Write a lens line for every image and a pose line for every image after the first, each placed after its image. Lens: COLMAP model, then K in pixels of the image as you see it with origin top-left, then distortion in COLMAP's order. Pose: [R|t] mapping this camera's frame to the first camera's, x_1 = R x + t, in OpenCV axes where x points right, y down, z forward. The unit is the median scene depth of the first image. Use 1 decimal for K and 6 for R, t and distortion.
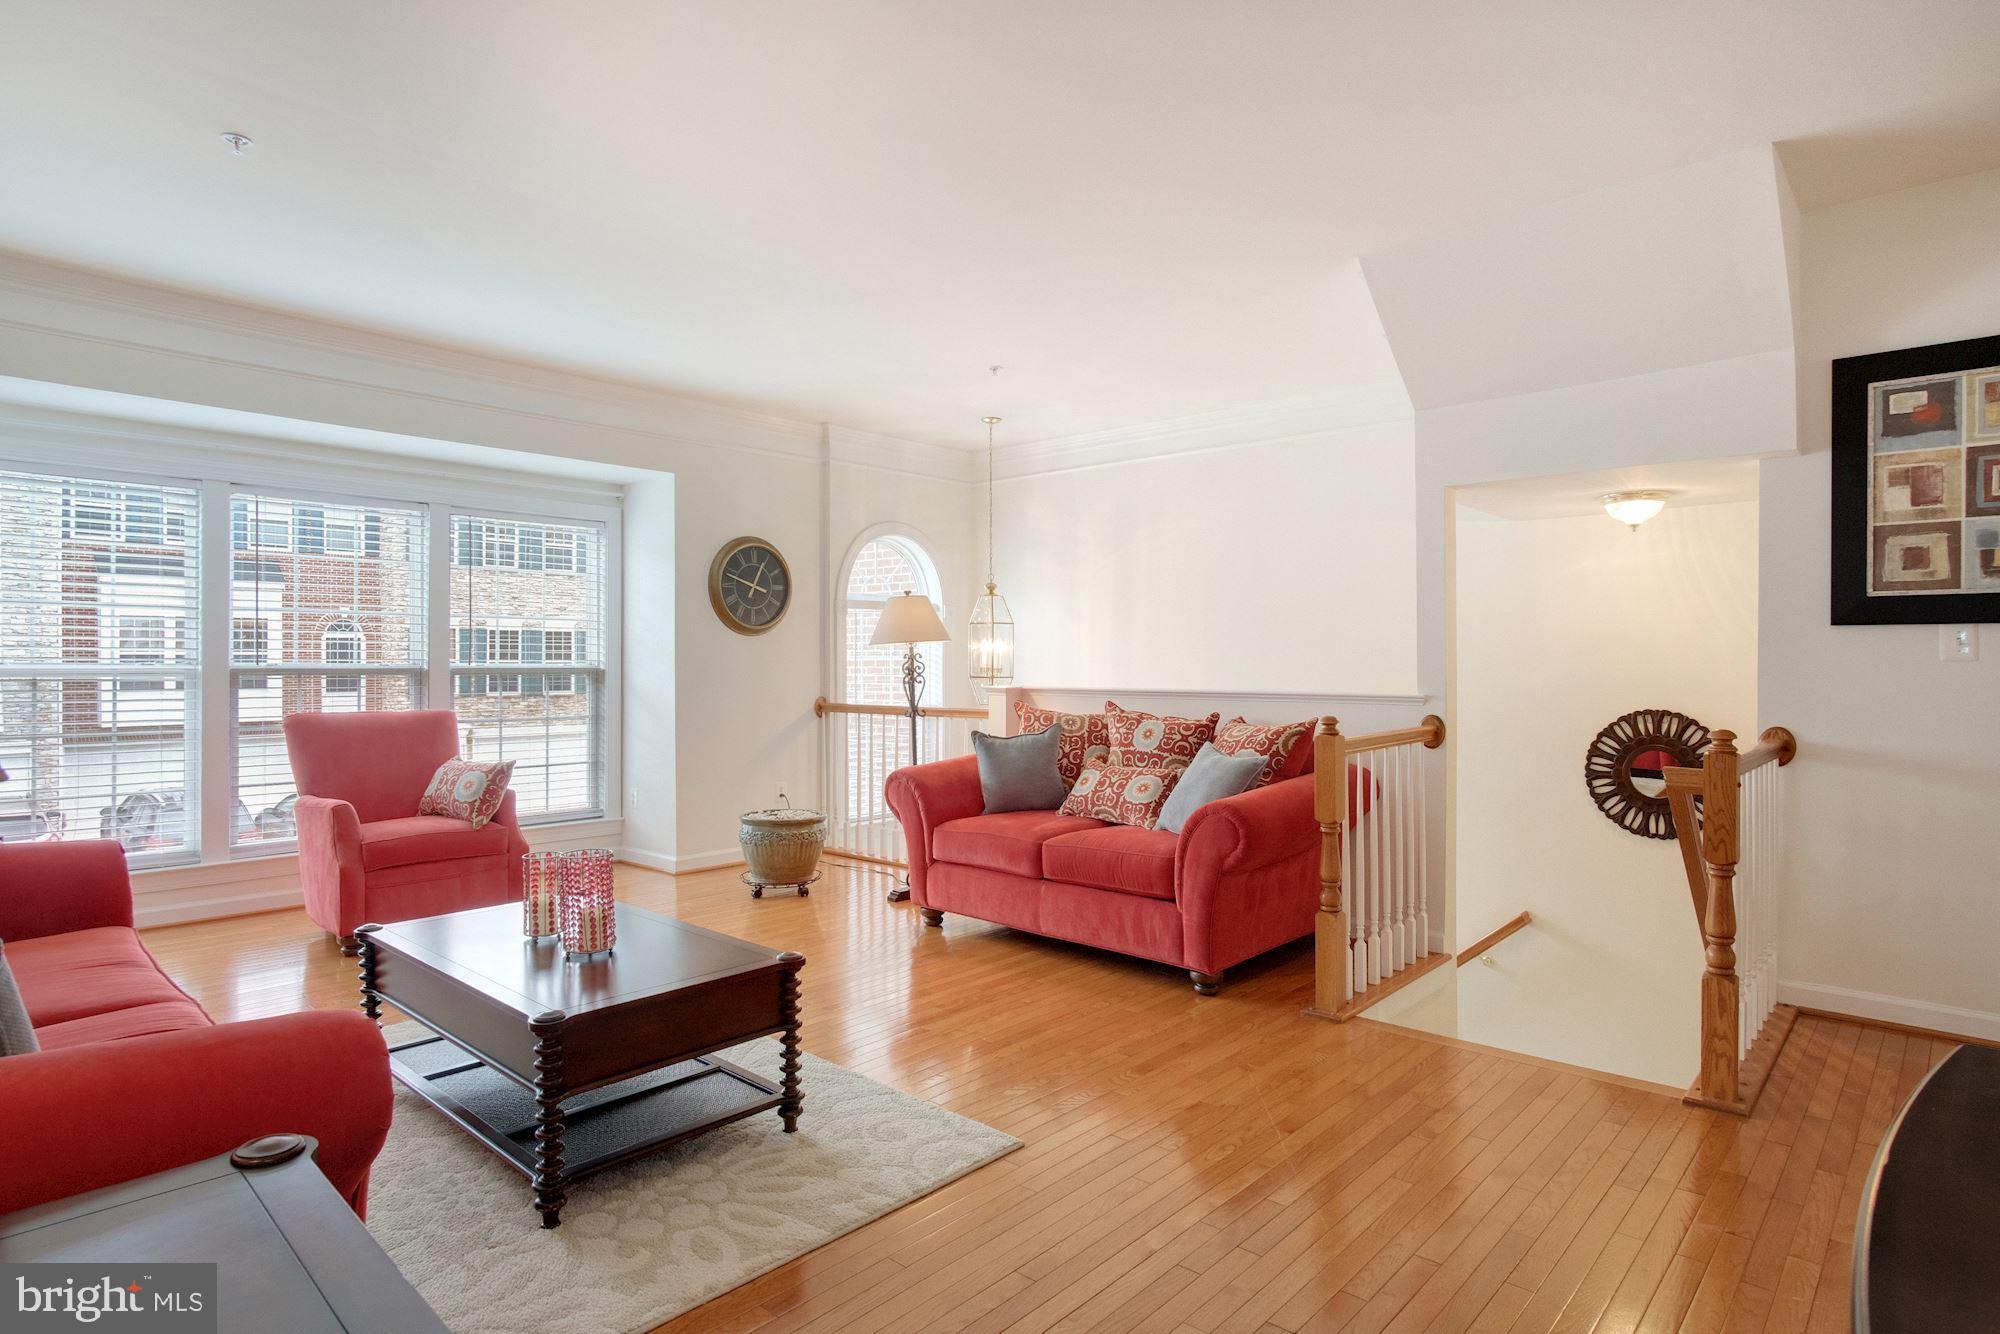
lens RADIAL K [[1082.8, 0, 1002.0], [0, 1082.8, 657.5], [0, 0, 1]] dist [-0.022203, 0.000587]
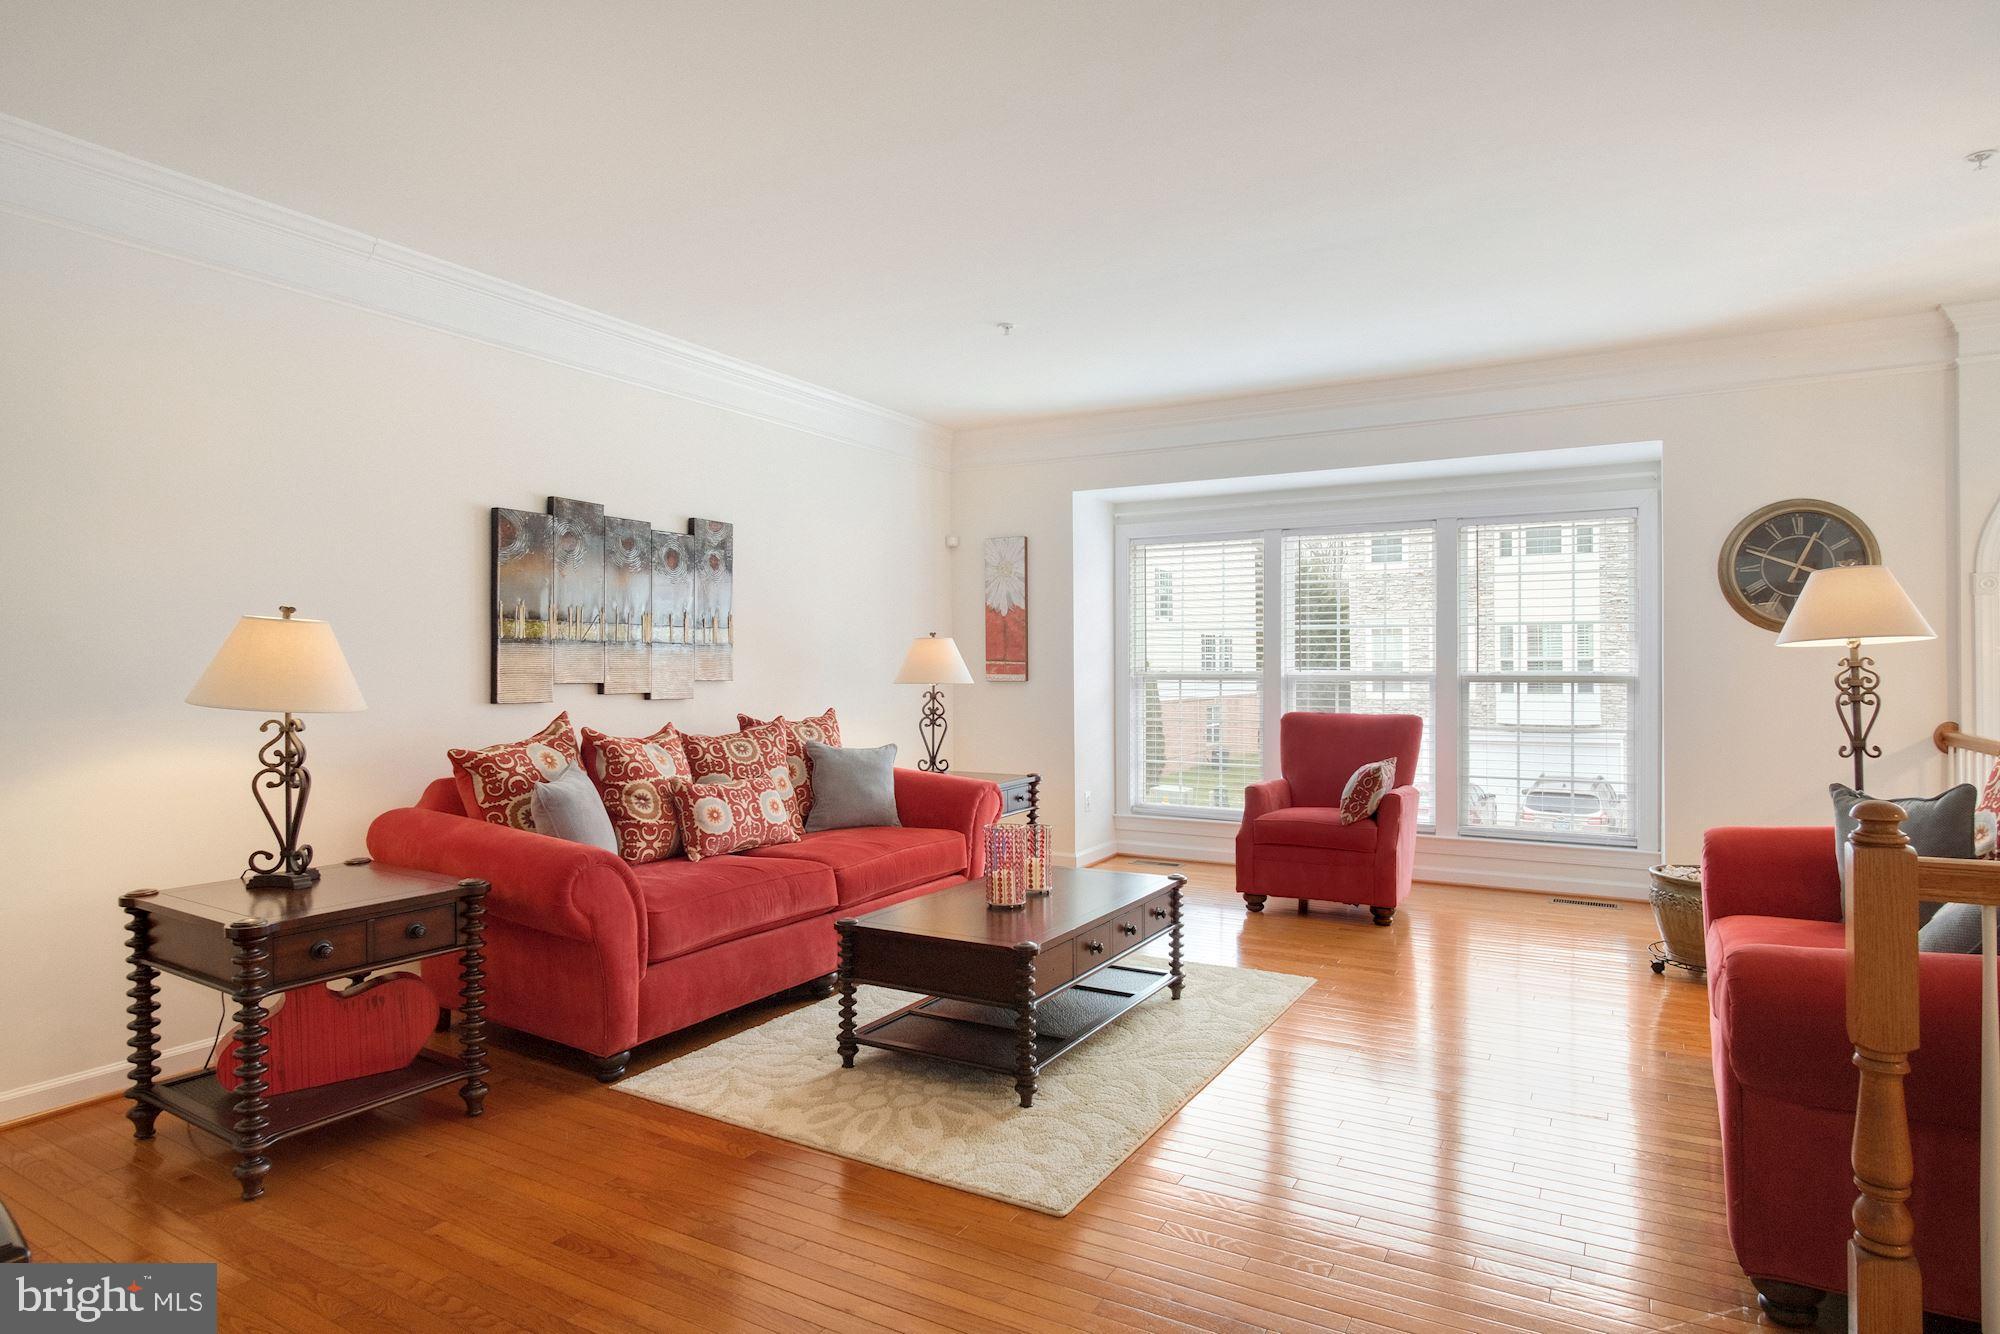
lens RADIAL K [[1082.8, 0, 1002.0], [0, 1082.8, 657.5], [0, 0, 1]] dist [-0.022203, 0.000587]
pose [[0.202907, -0.010022, -0.979147, 0.463886], [0.008580, 0.999927, -0.008457, -0.002843], [0.979160, -0.006685, 0.202978, 0.403817]]
